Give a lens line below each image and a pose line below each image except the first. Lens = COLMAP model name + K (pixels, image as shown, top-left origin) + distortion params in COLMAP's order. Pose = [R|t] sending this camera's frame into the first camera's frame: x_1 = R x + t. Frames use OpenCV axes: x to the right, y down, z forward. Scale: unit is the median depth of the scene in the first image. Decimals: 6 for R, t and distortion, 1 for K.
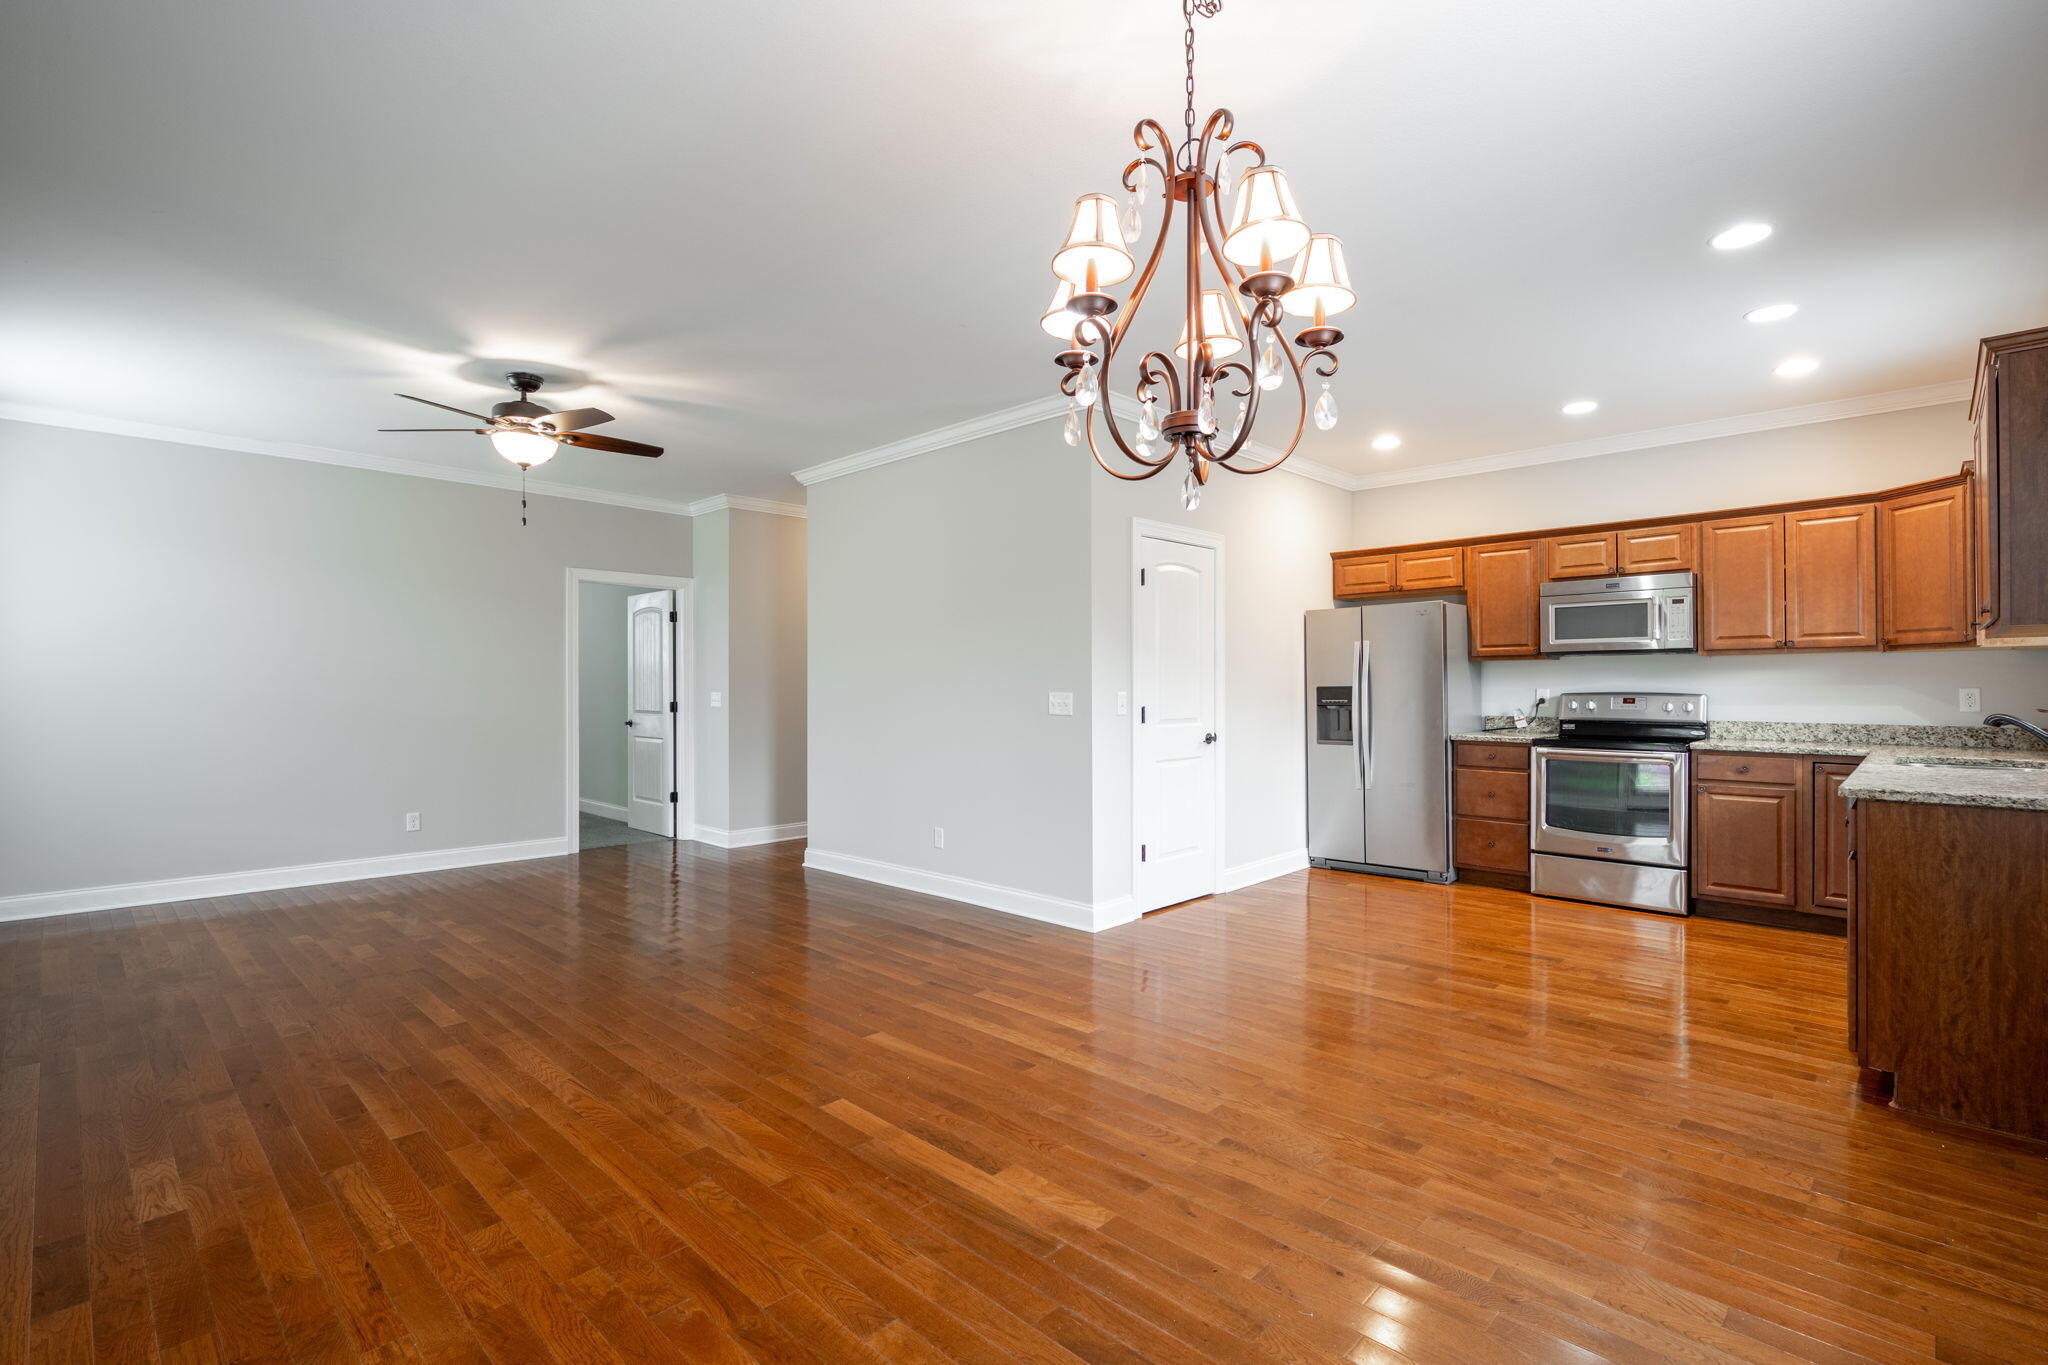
lens RADIAL K [[944.0, 0, 1034.4], [0, 944.0, 682.6], [0, 0, 1]] dist [-0.000051, 0.000553]
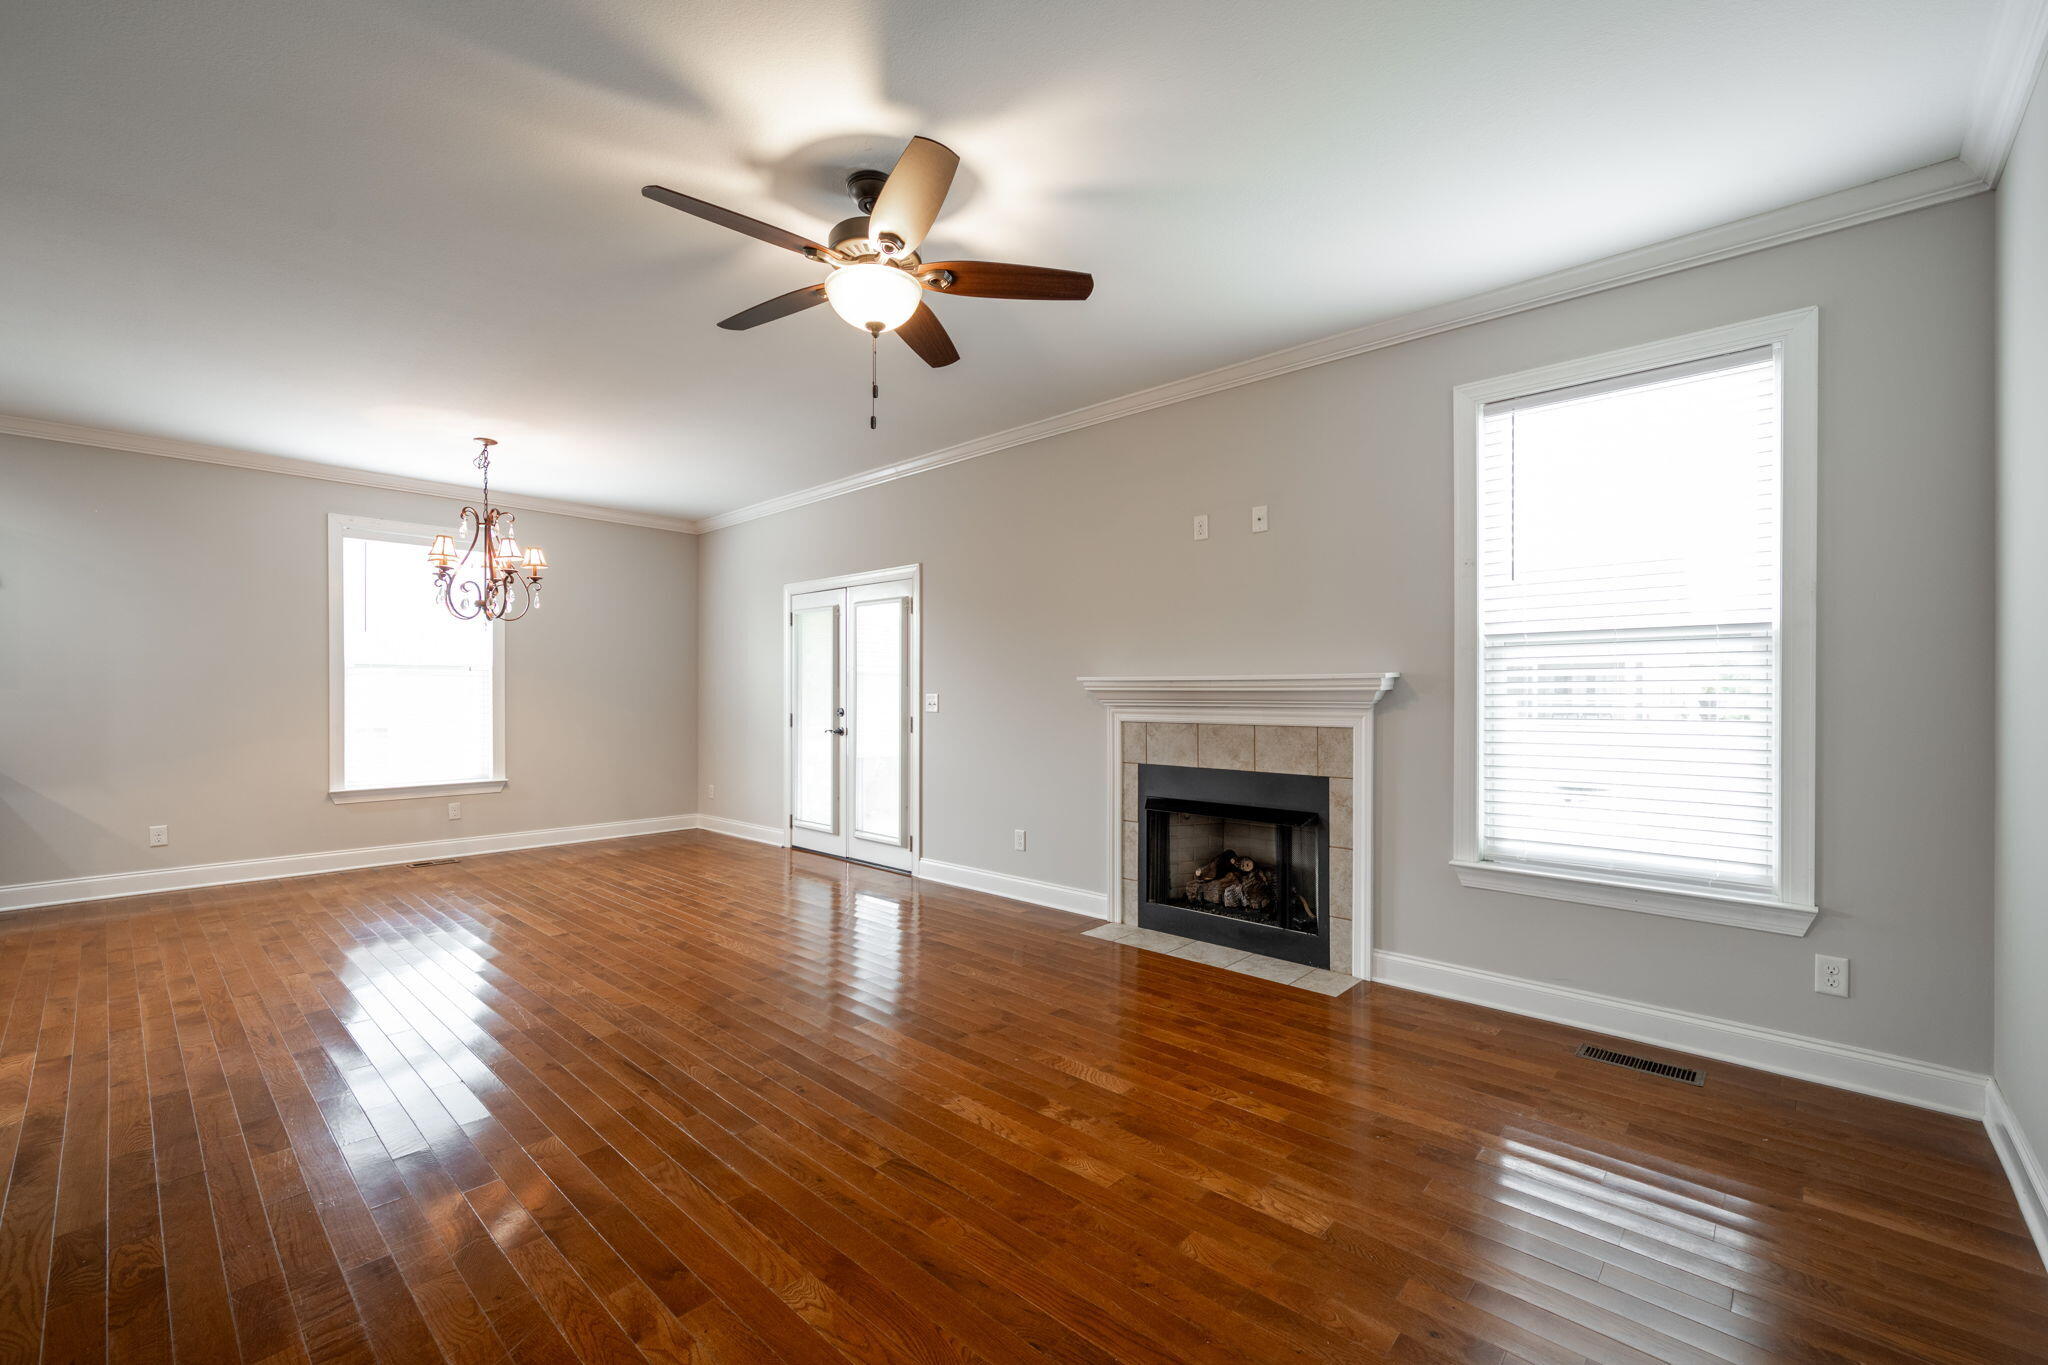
lens RADIAL K [[847.8, 0, 1025.9], [0, 847.8, 686.7], [0, 0, 1]] dist [-0.001156, -0.000109]
pose [[-0.999927, -0.000006, -0.012097, -0.579047], [0.000137, 0.999930, -0.011811, 0.010472], [0.012096, -0.011812, -0.999857, 1.421137]]
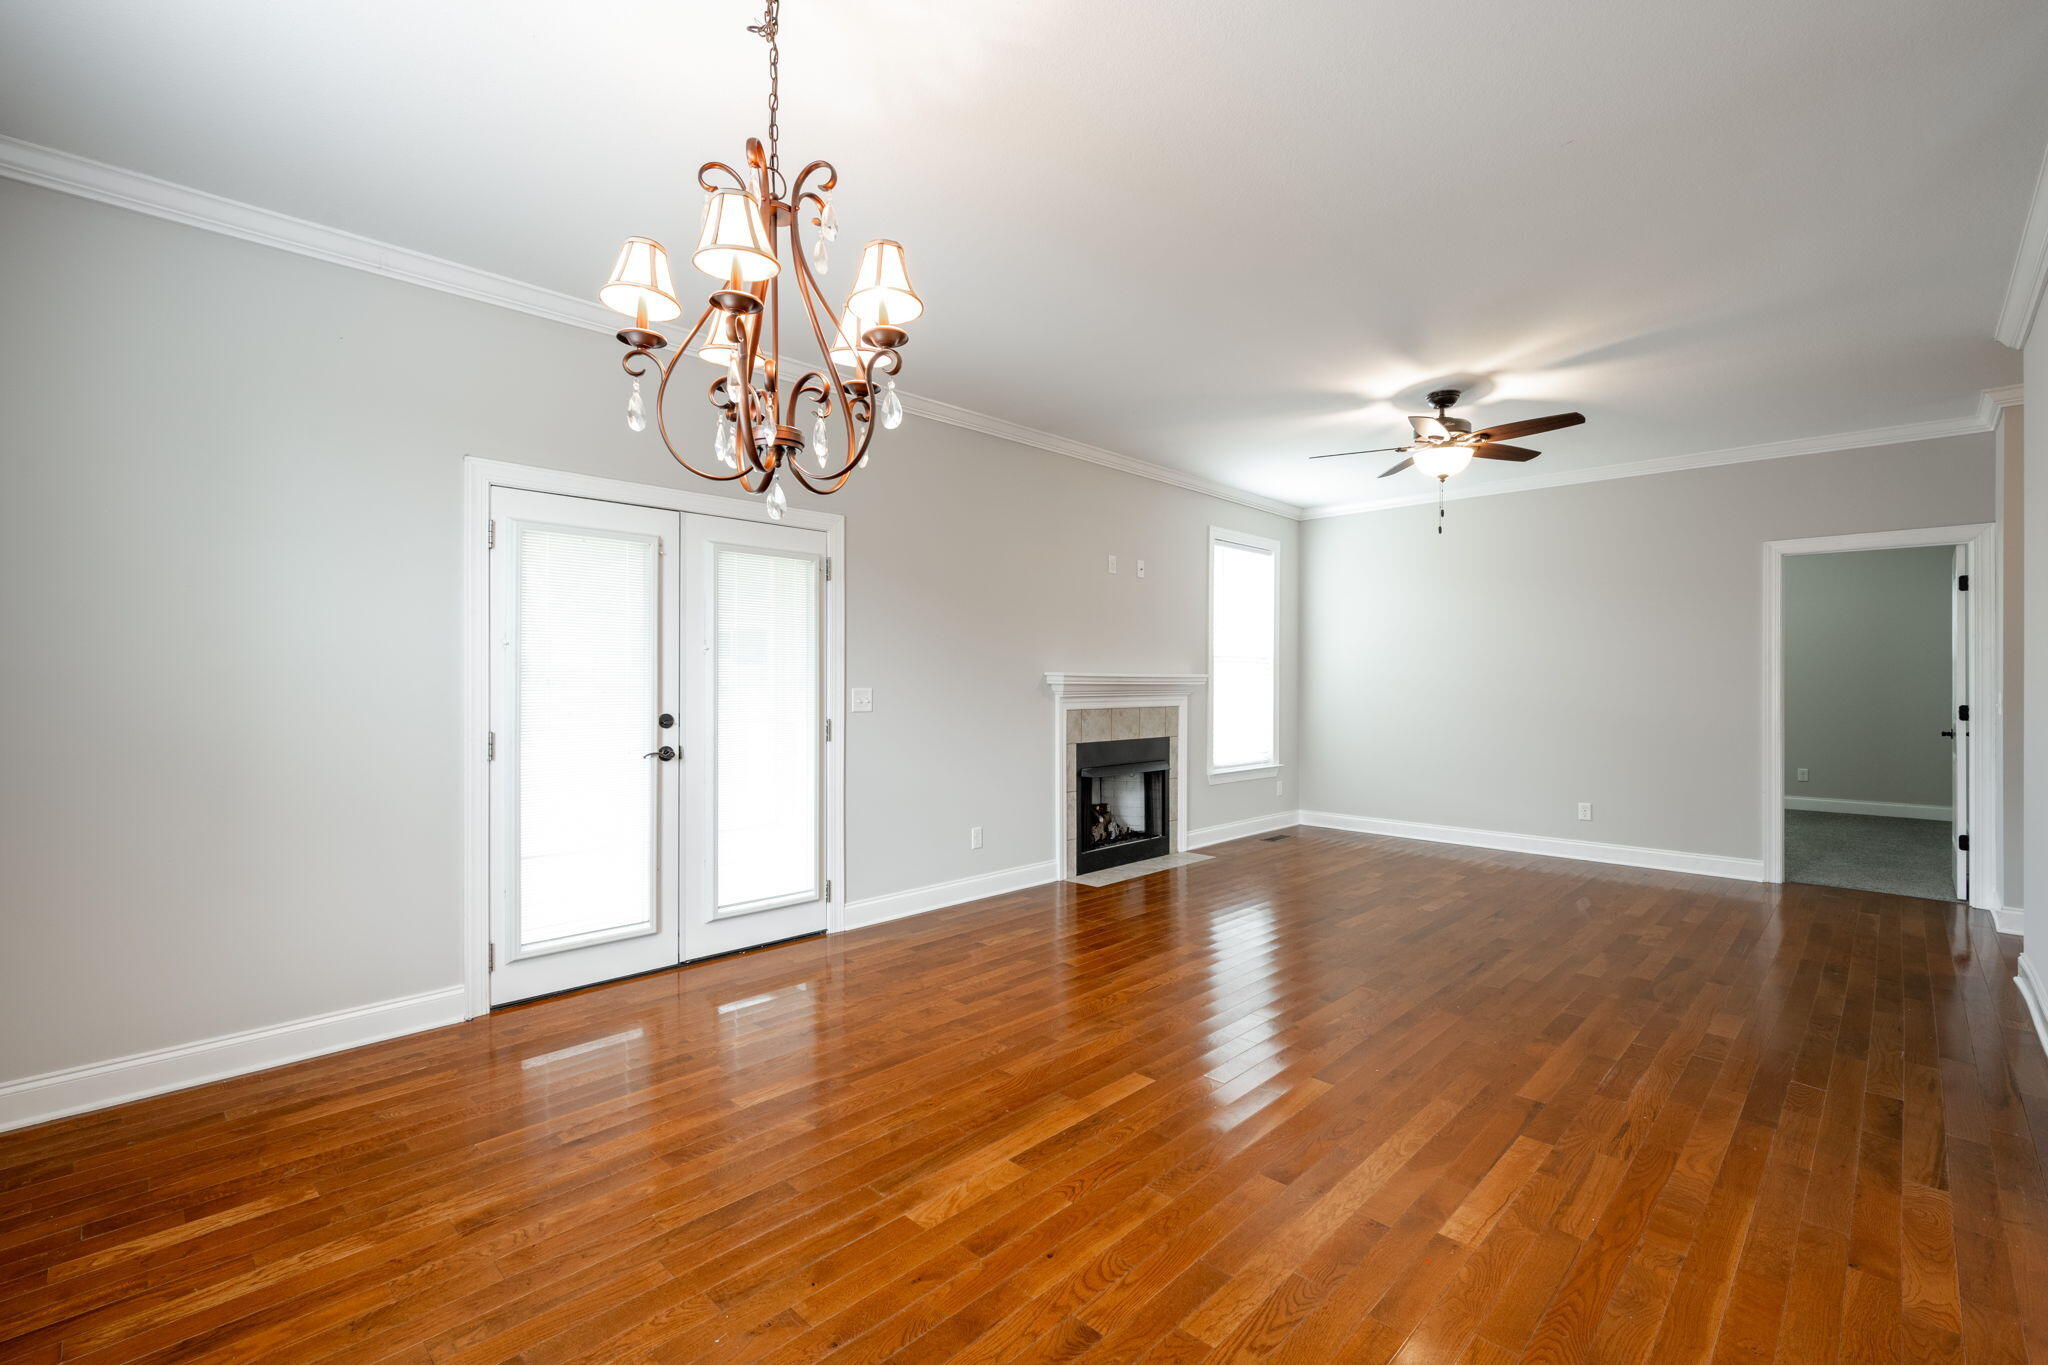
lens RADIAL K [[904.3, 0, 1028.0], [0, 904.3, 675.2], [0, 0, 1]] dist [0.003135, 0.000125]
pose [[-0.014270, -0.007101, -0.999873, 0.451878], [0.003996, 0.999966, -0.007159, 0.000740], [0.999890, -0.004098, -0.014241, 0.496025]]
